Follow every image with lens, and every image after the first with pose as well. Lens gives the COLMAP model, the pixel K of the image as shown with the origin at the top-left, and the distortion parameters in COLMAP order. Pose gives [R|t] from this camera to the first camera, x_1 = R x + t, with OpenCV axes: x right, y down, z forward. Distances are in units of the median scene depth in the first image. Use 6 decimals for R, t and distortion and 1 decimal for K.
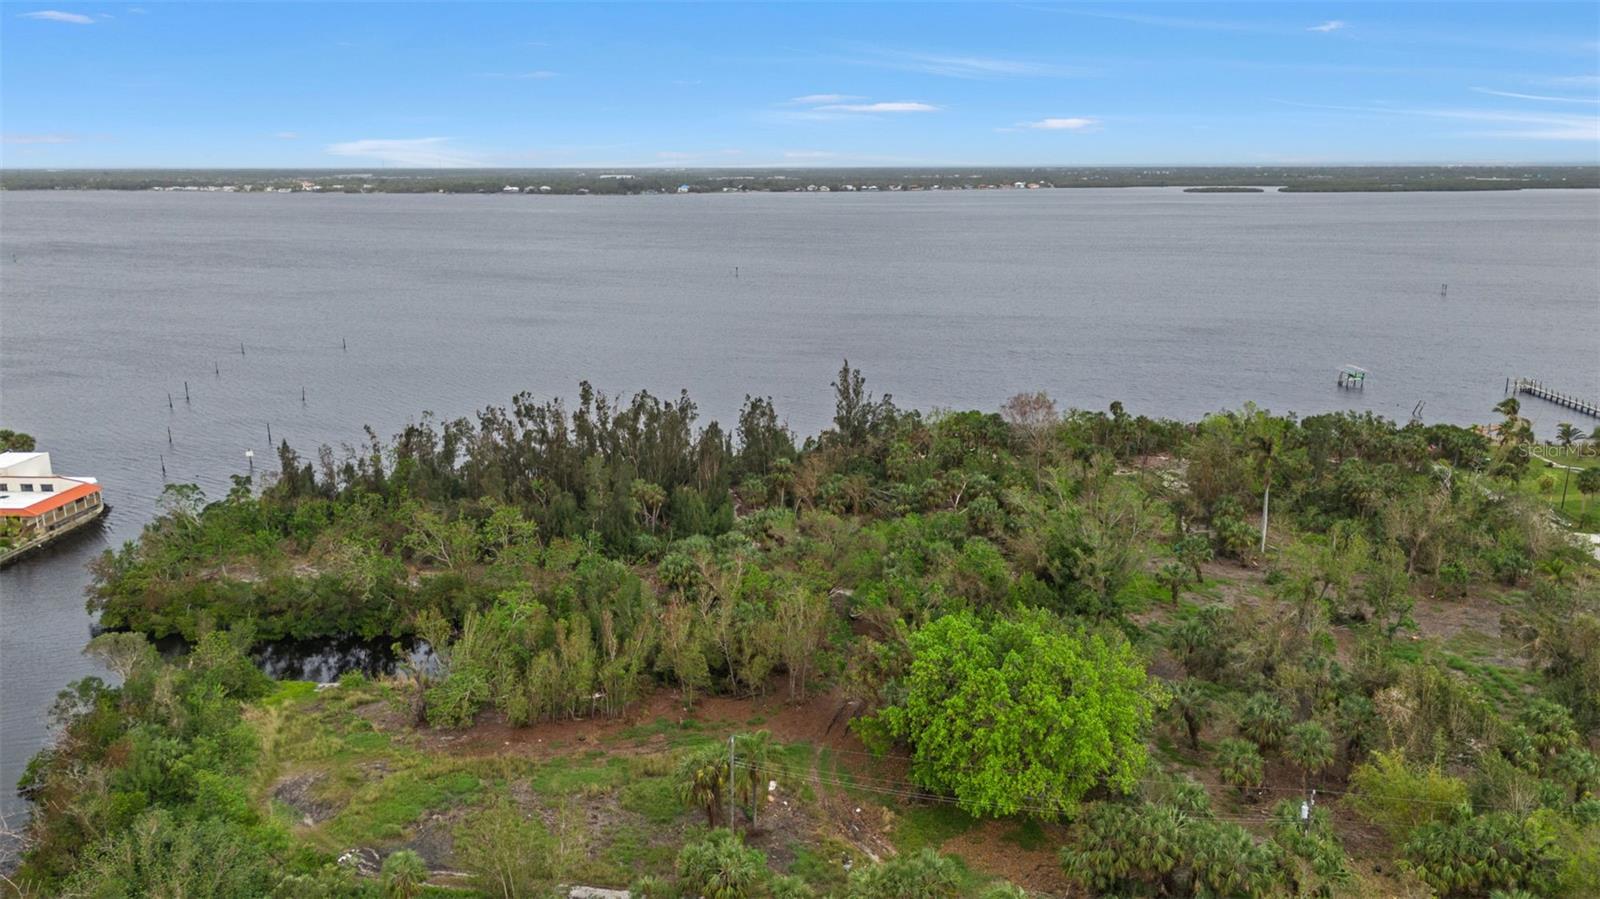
lens RADIAL K [[1136.6, 0, 800.0], [0, 1136.6, 449.5], [0, 0, 1]] dist [0.016592, 0.006824]
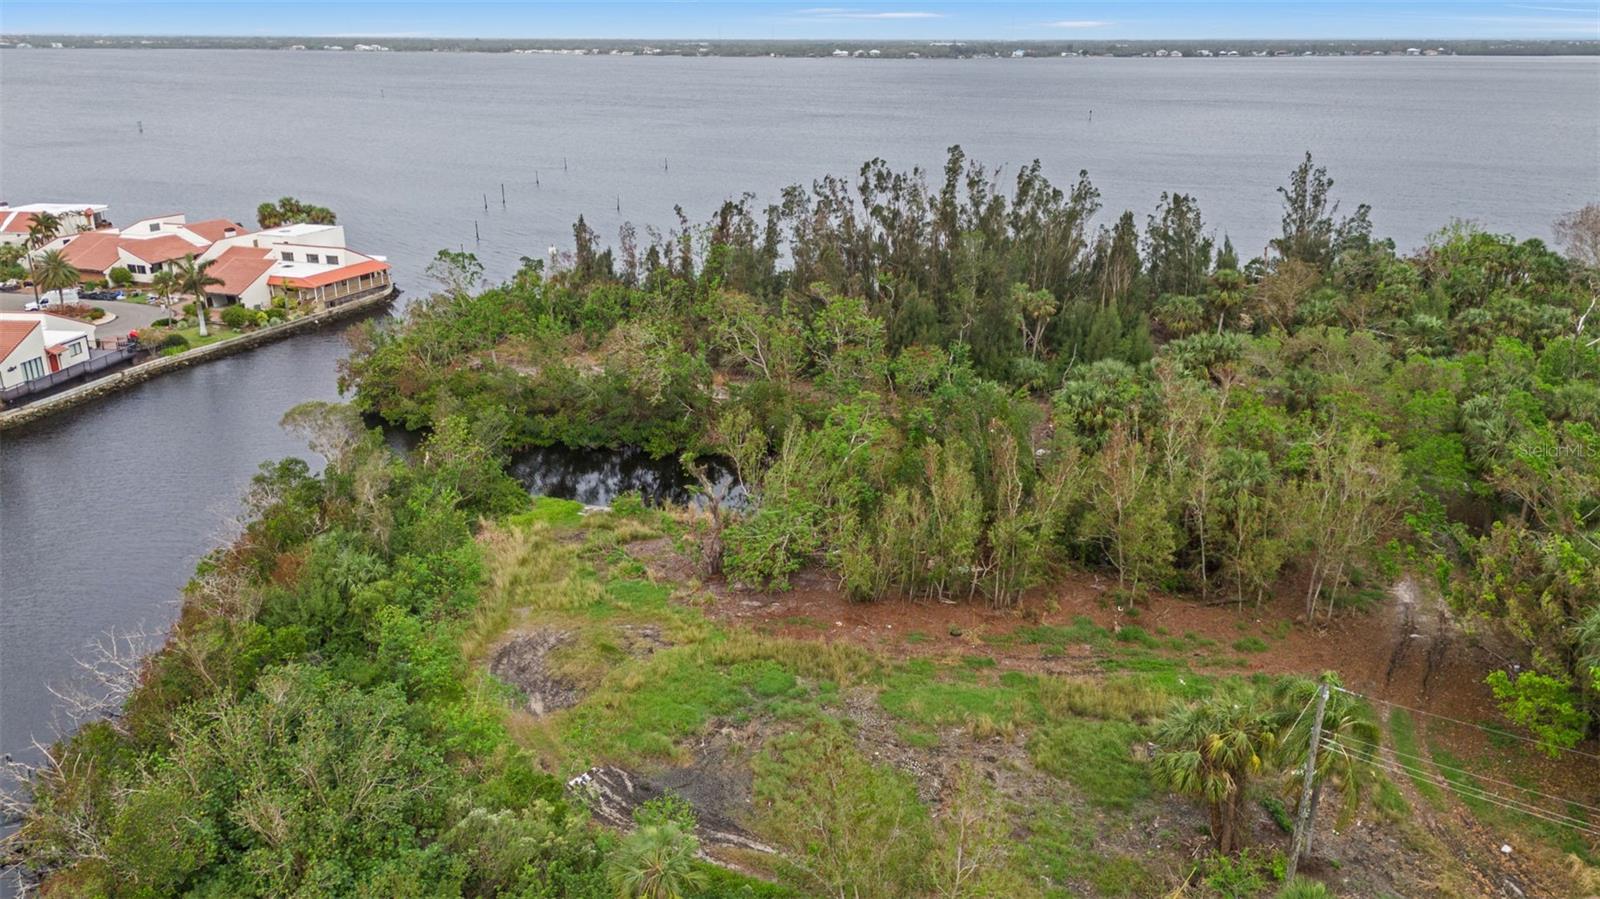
lens RADIAL K [[1155.3, 0, 799.7], [0, 1155.3, 416.1], [0, 0, 1]] dist [0.073123, -0.113591]
pose [[0.962331, 0.086052, -0.257902, -0.109192], [-0.067022, 0.994400, 0.081707, 0.081590], [0.263488, -0.061344, 0.962710, 0.339456]]
